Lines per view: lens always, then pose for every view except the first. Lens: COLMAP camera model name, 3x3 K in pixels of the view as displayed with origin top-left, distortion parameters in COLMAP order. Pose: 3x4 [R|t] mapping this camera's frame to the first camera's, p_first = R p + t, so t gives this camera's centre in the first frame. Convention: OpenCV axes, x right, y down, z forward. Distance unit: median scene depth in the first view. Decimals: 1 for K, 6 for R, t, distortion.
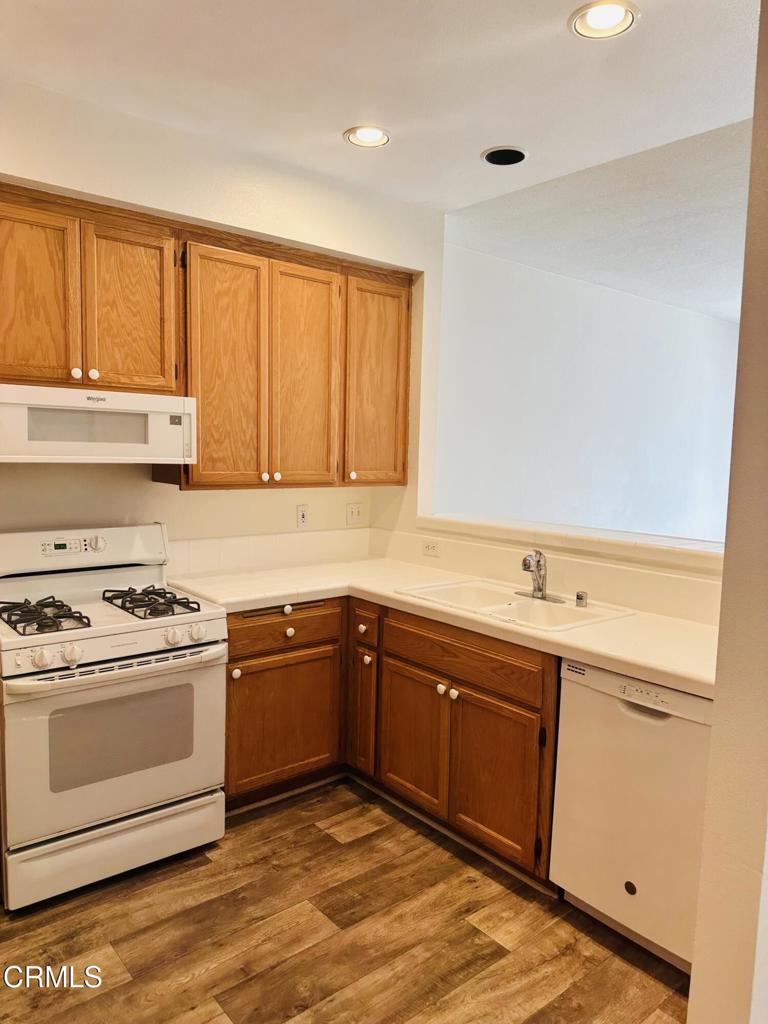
lens RADIAL K [[717.2, 0, 368.3], [0, 717.2, 518.3], [0, 0, 1]] dist [0.027379, -0.037031]
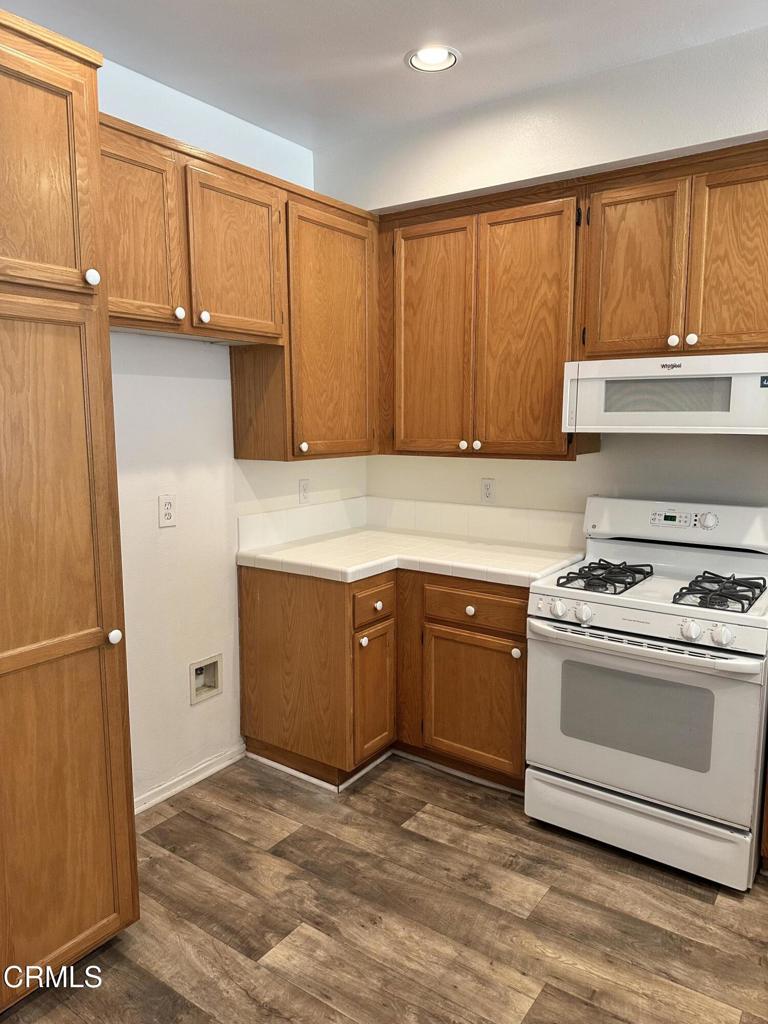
lens RADIAL K [[719.9, 0, 384.0], [0, 719.9, 512.0], [0, 0, 1]] dist [0.042886, -0.049290]
pose [[0.269952, 0.110158, -0.956552, 0.487782], [-0.085200, 0.992270, 0.090227, -0.029289], [0.959097, 0.057141, 0.277250, 0.397788]]
